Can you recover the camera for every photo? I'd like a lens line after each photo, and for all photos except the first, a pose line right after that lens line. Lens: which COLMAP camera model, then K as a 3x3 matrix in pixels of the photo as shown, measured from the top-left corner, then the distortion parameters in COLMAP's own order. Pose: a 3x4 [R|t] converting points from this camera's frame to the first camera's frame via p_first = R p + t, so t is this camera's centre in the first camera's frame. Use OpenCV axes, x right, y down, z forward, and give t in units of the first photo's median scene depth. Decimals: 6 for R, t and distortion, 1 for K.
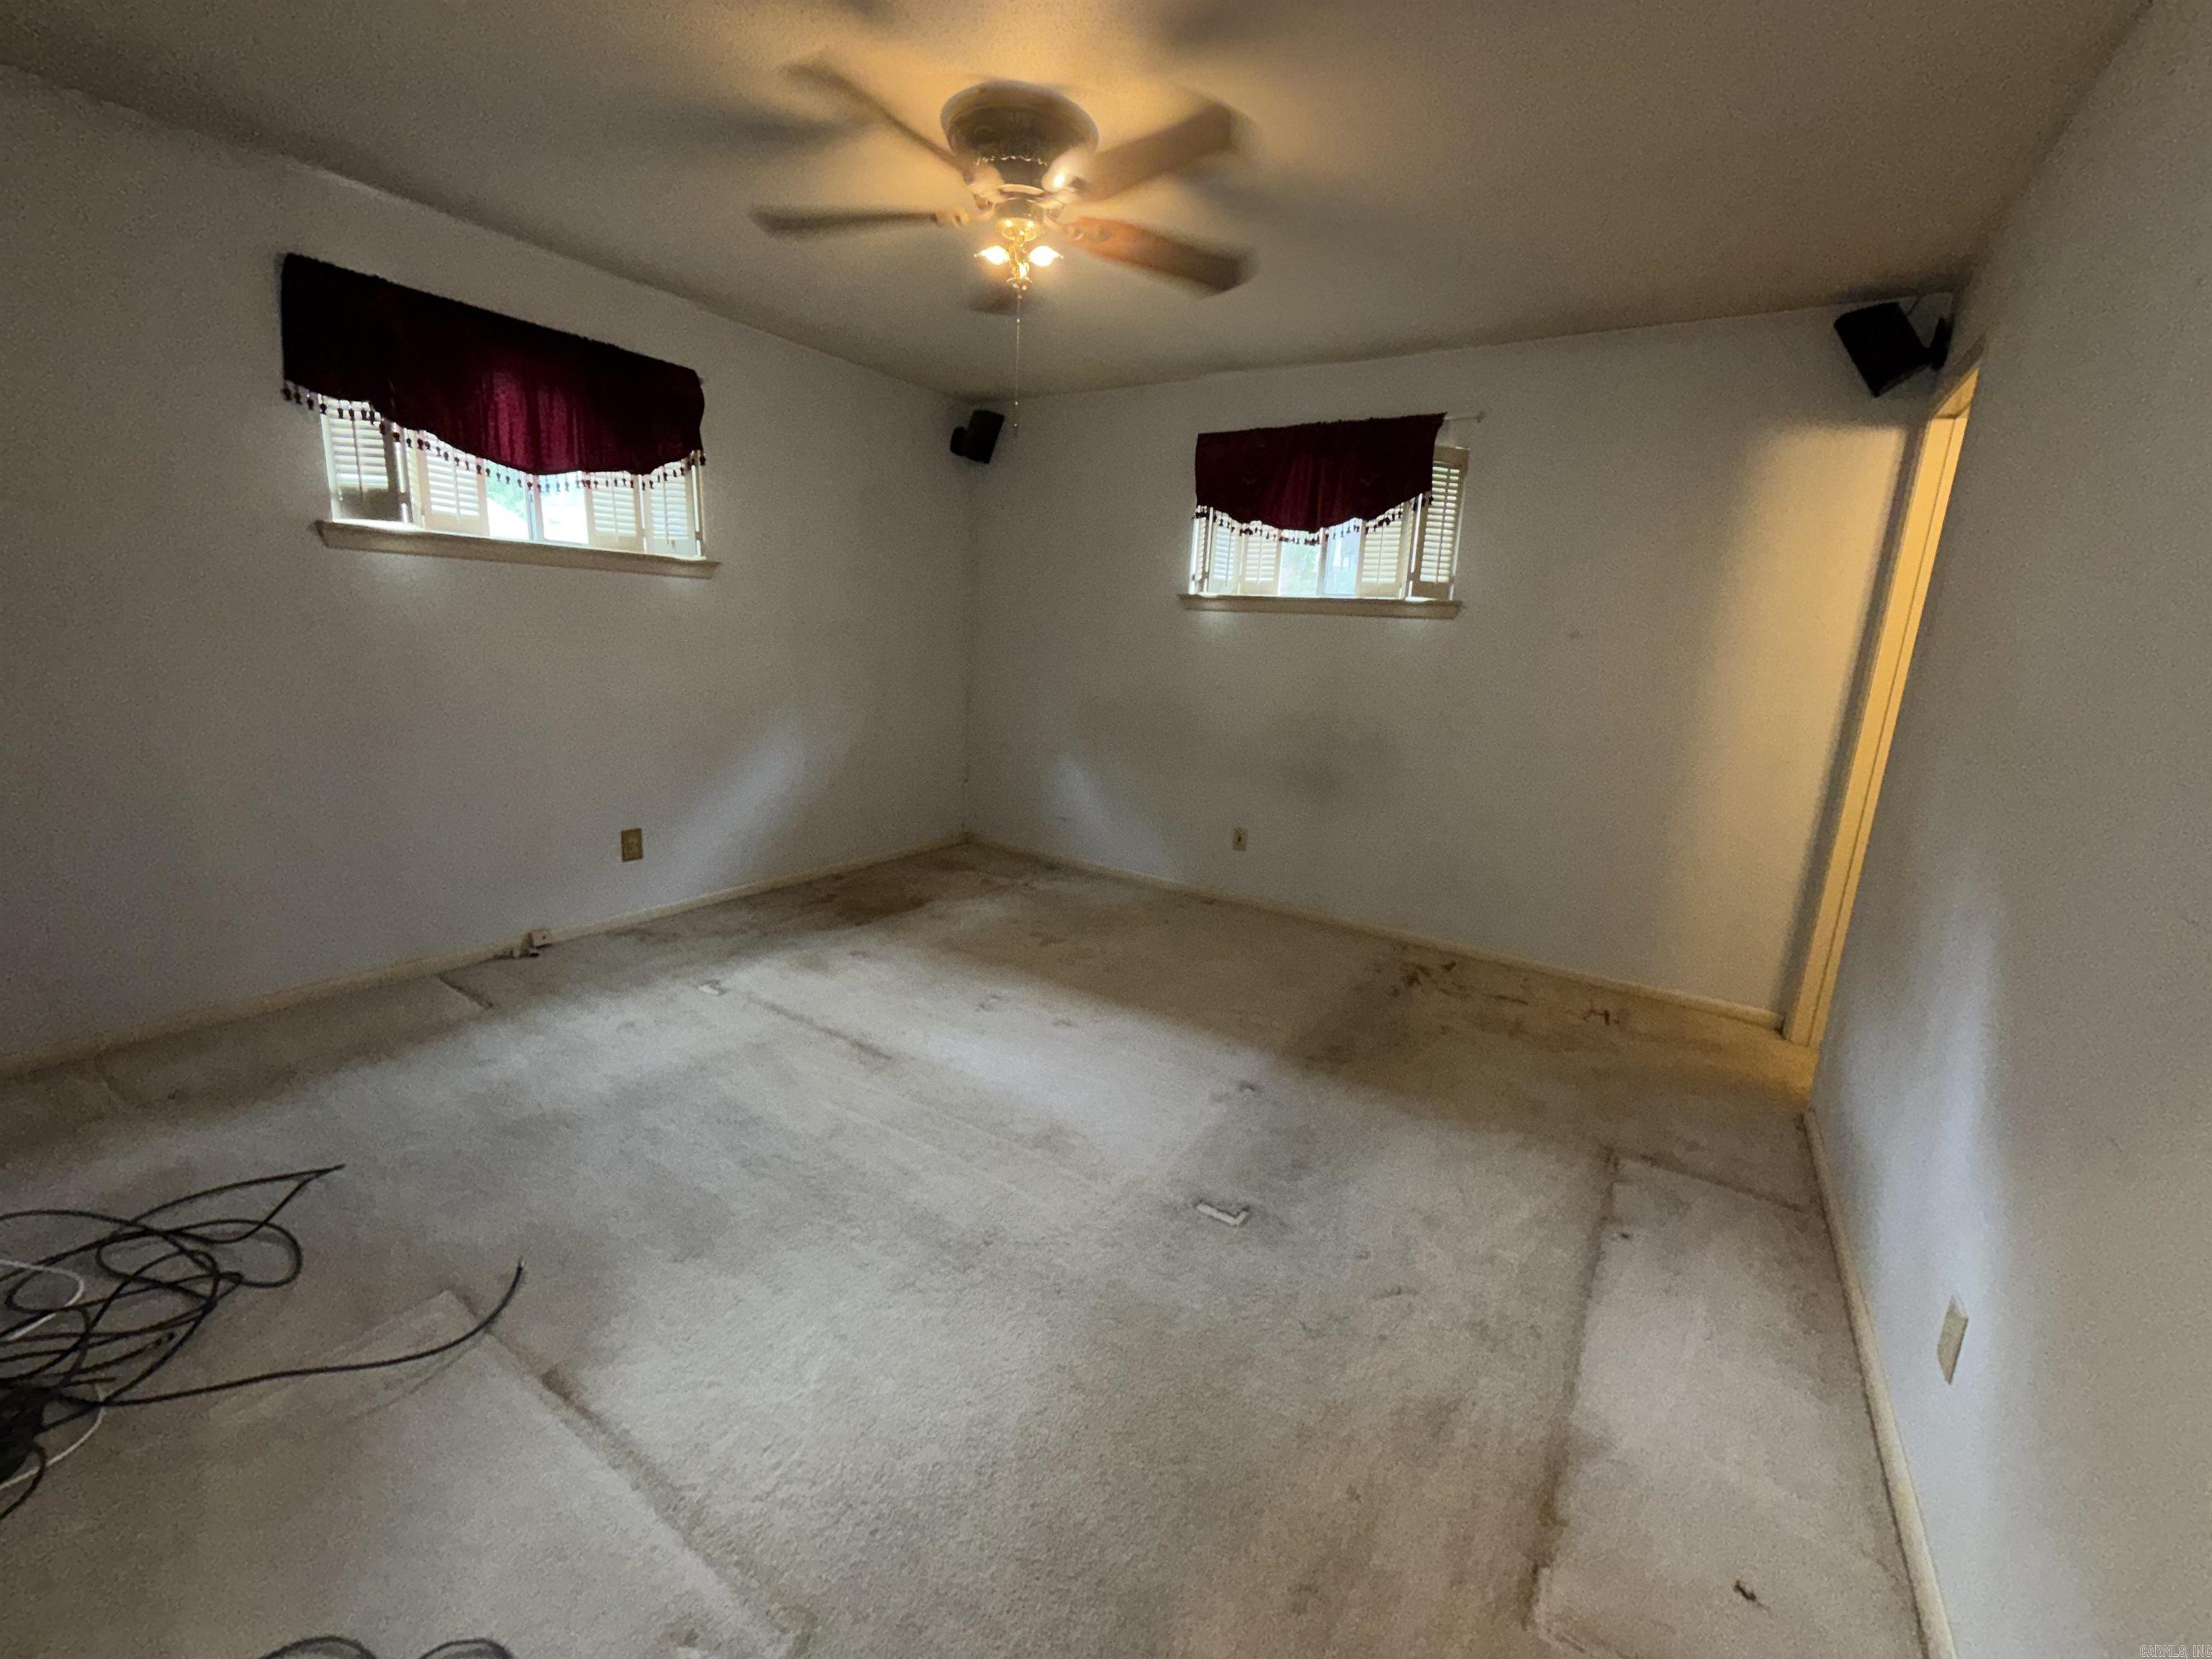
lens RADIAL K [[874.9, 0, 1111.7], [0, 874.9, 835.7], [0, 0, 1]] dist [-0.001777, 0.000299]
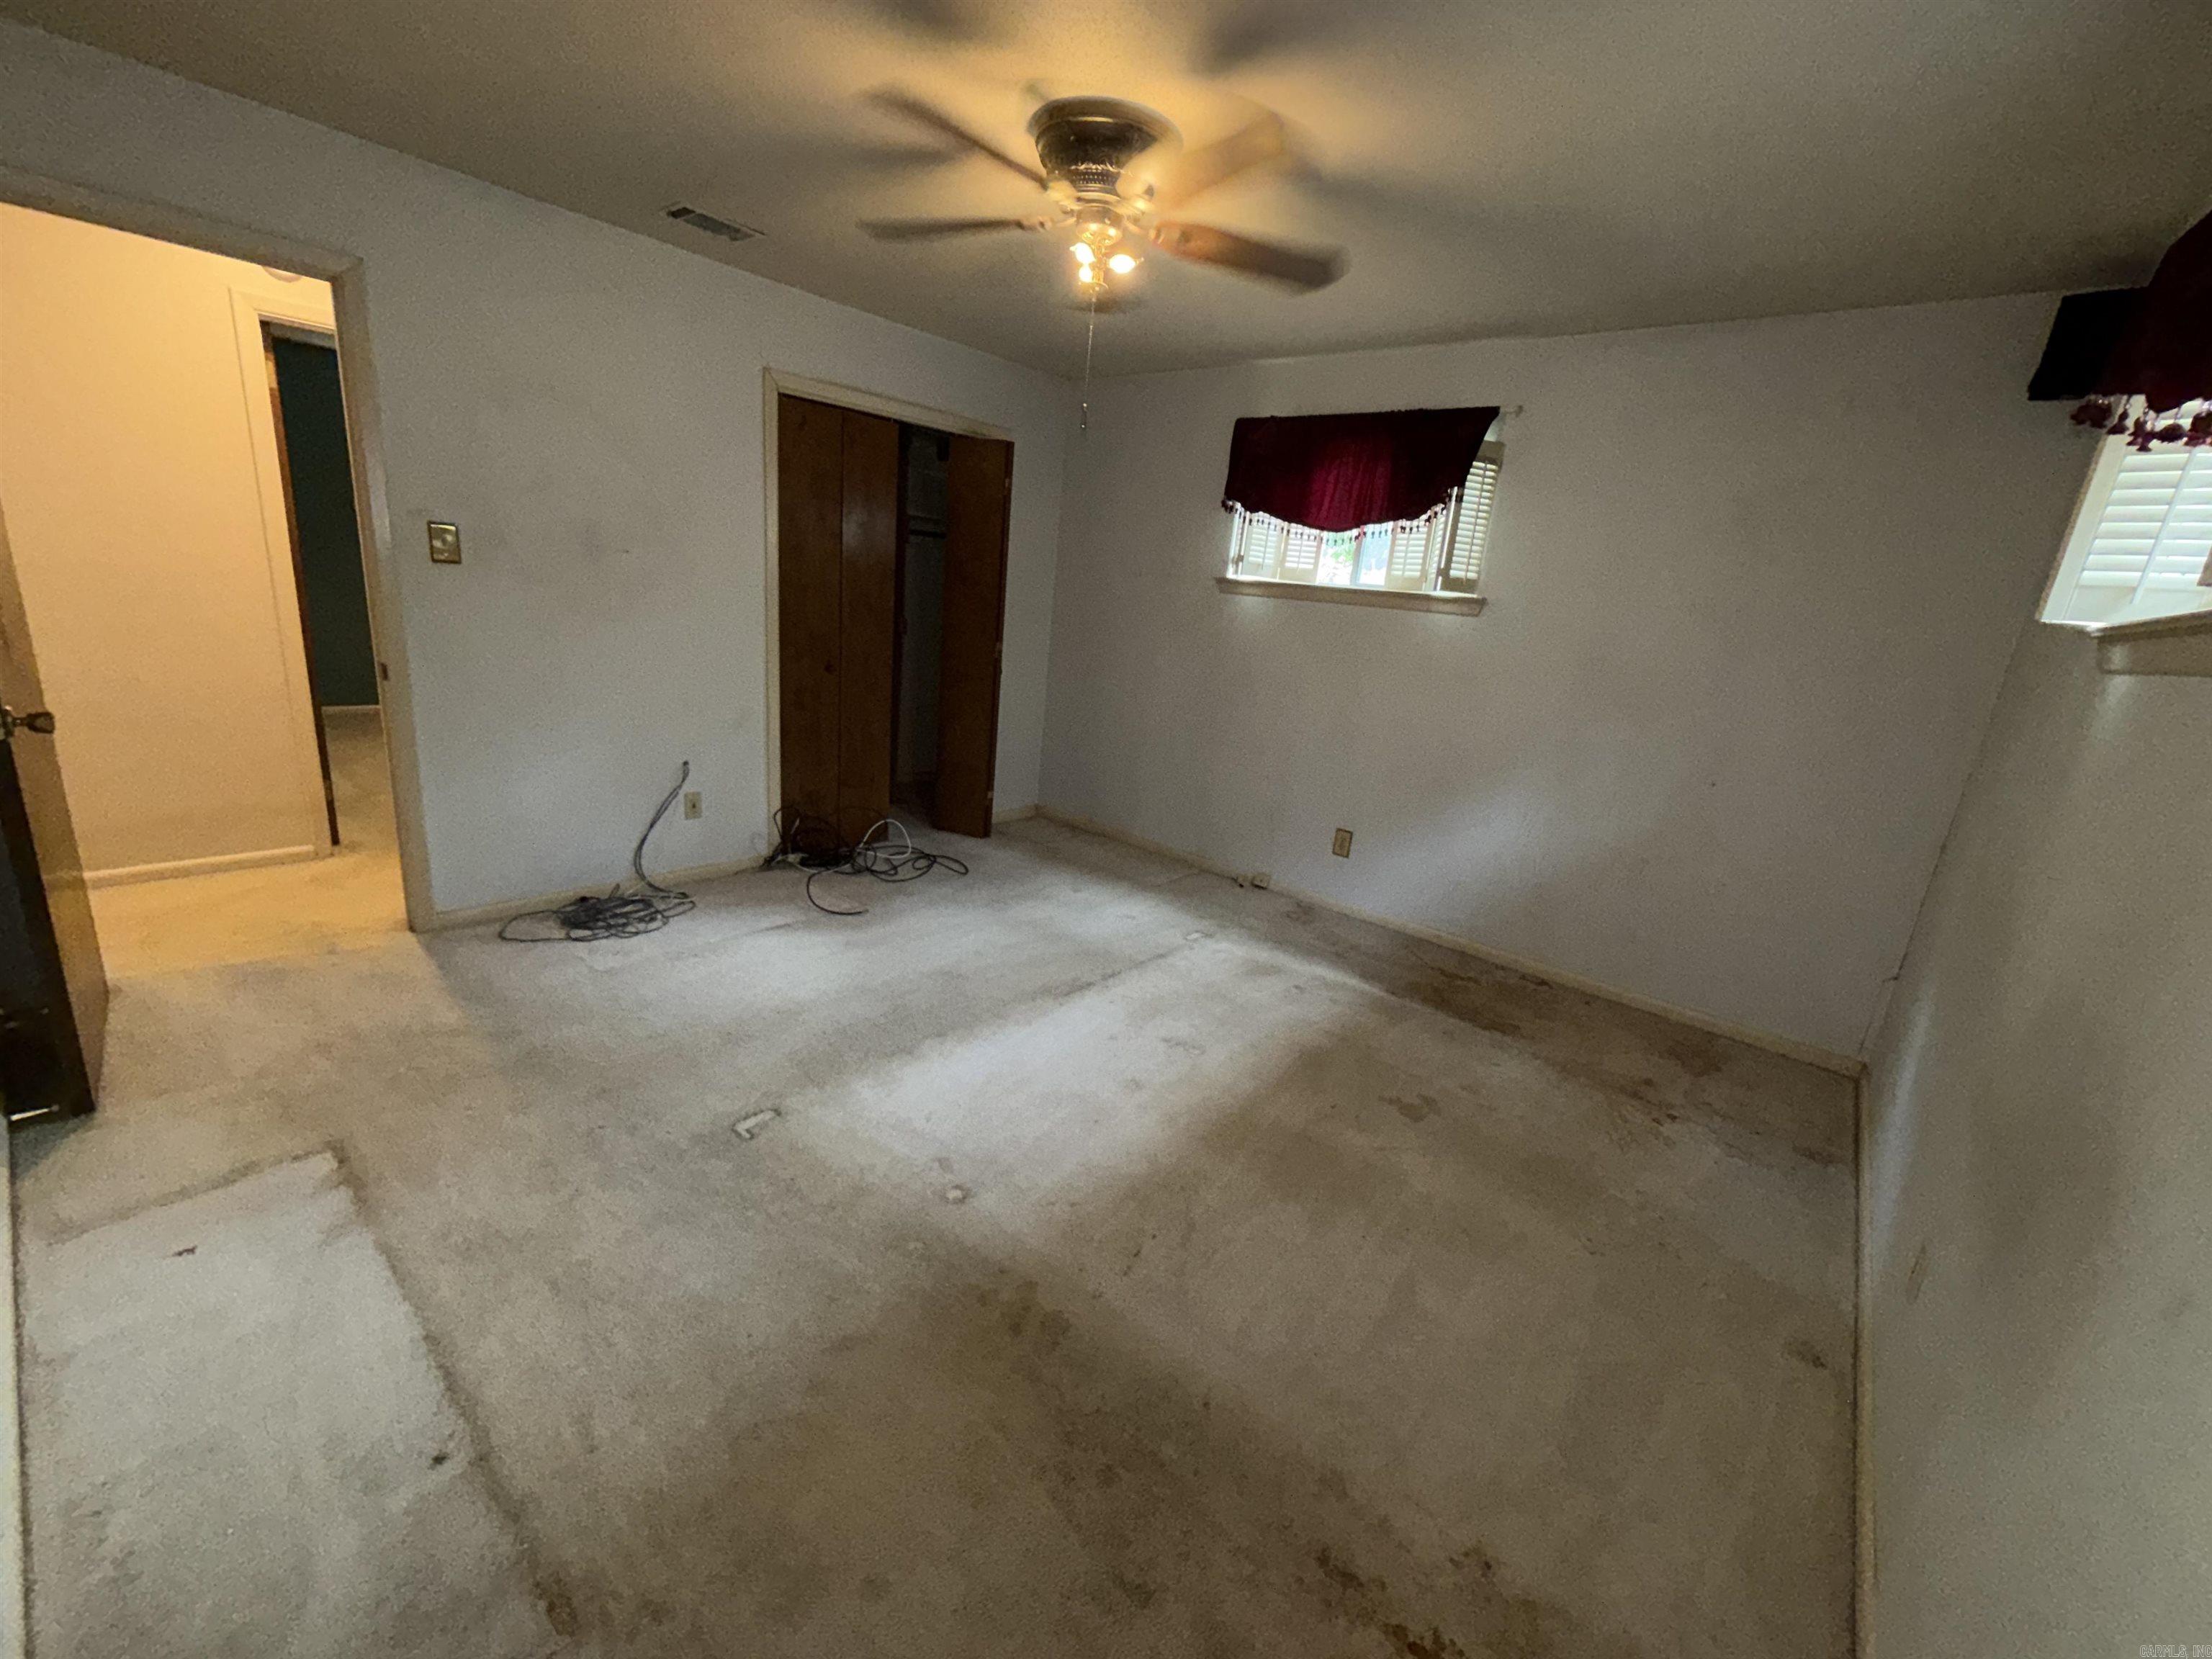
lens RADIAL K [[874.9, 0, 1111.7], [0, 874.9, 835.7], [0, 0, 1]] dist [-0.001777, 0.000299]
pose [[-0.106889, 0.211595, -0.971495, 0.741232], [-0.323428, 0.916553, 0.235213, -0.210674], [0.940196, 0.339350, -0.029534, 0.918732]]
